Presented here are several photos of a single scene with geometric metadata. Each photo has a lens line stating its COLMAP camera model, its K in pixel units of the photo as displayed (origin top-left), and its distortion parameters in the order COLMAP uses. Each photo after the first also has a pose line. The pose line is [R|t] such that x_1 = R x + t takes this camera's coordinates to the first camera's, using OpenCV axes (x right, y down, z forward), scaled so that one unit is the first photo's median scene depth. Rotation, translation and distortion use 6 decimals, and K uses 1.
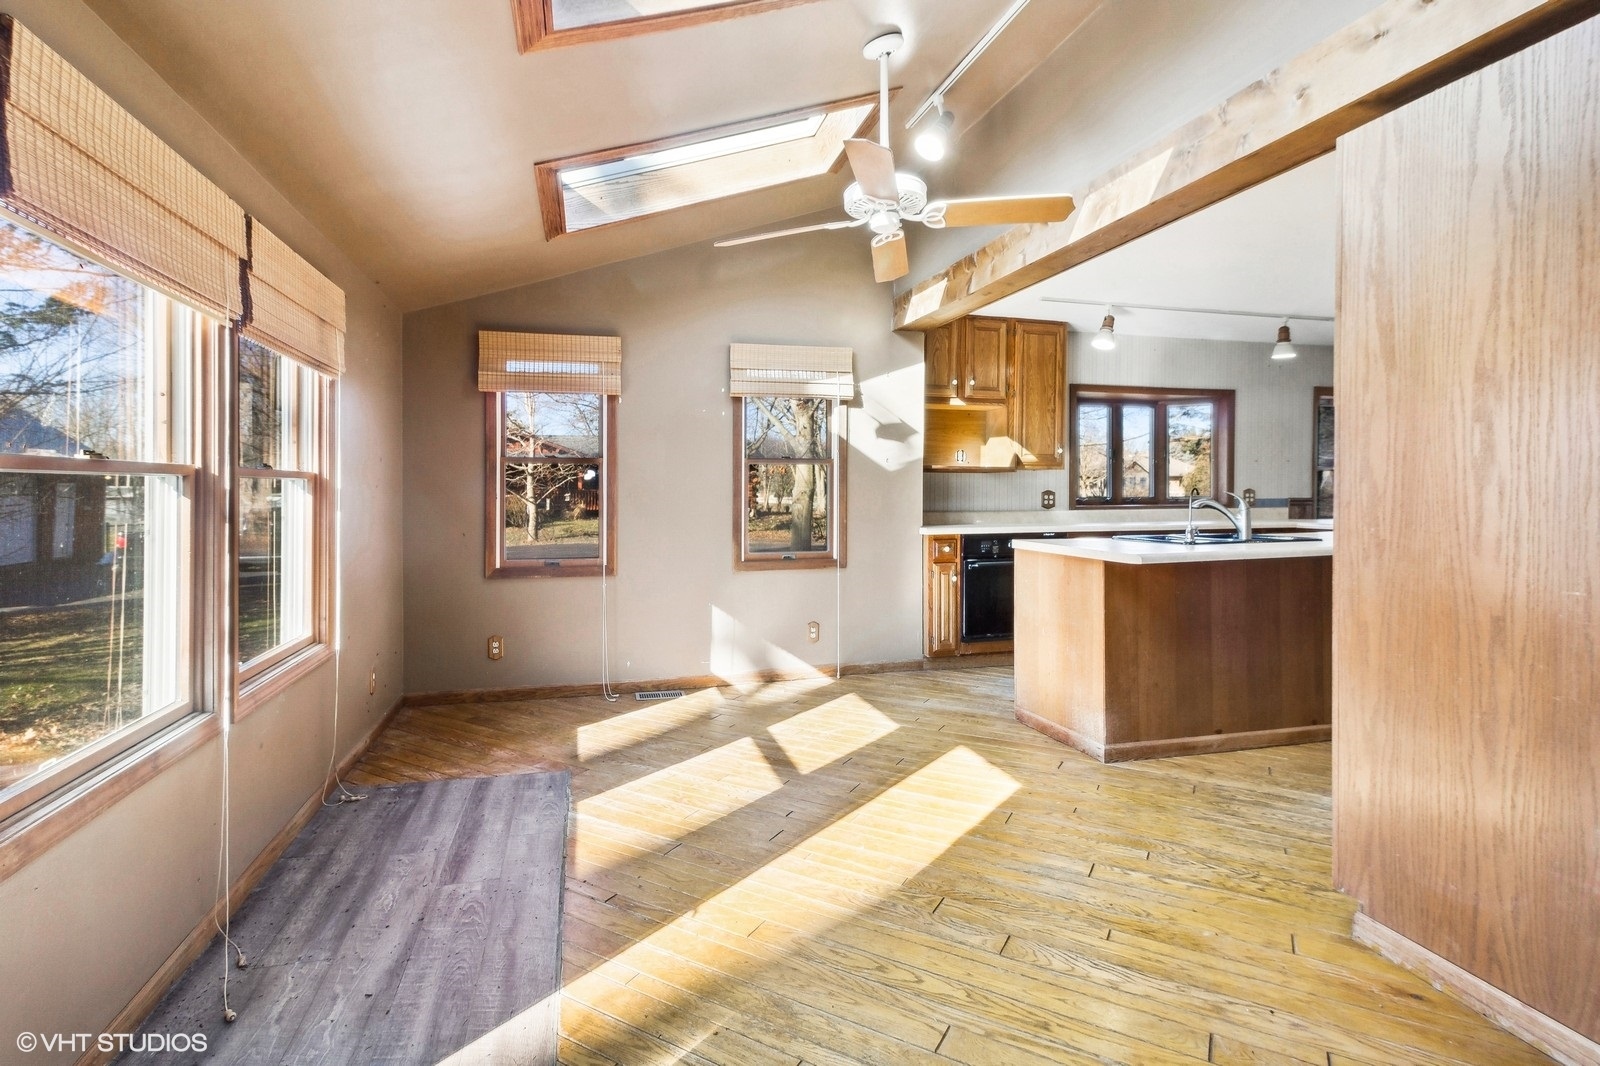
lens RADIAL K [[773.2, 0, 789.1], [0, 773.2, 510.6], [0, 0, 1]] dist [0.024469, 0.000090]
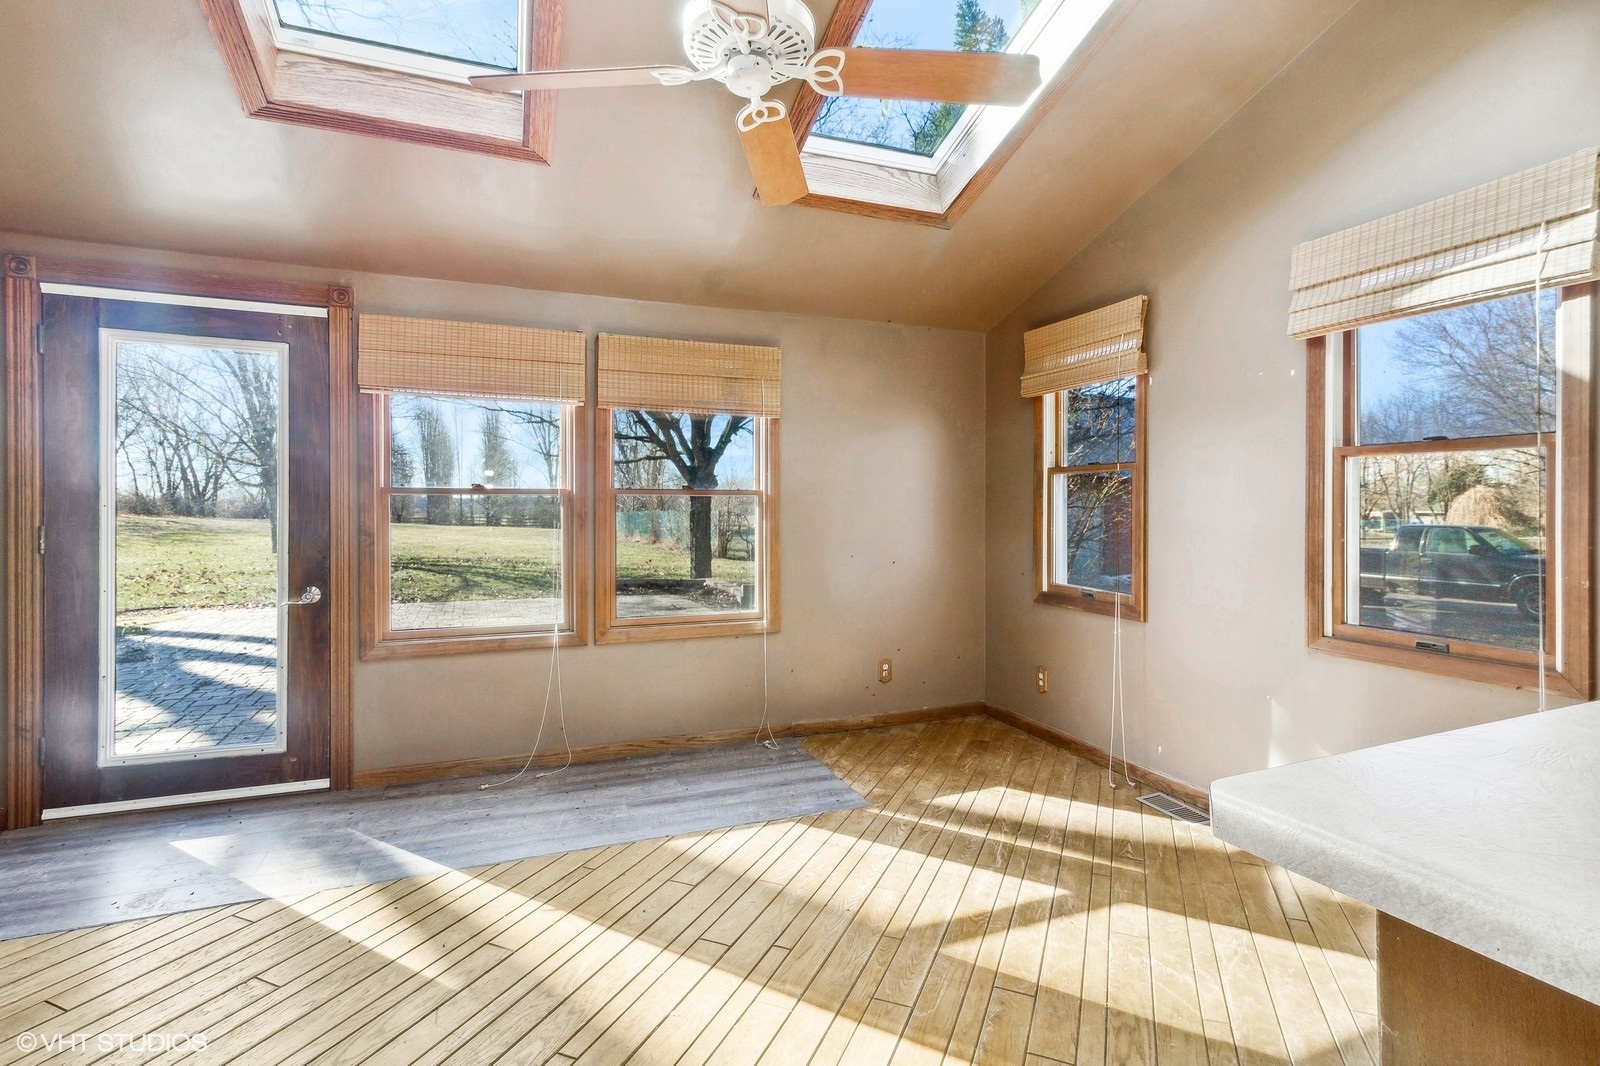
lens RADIAL K [[773.2, 0, 789.1], [0, 773.2, 510.6], [0, 0, 1]] dist [0.024469, 0.000090]
pose [[0.111120, 0.011226, -0.993744, 0.495869], [-0.026112, 0.999624, 0.008373, -0.019472], [0.993464, 0.025018, 0.111372, 0.622064]]
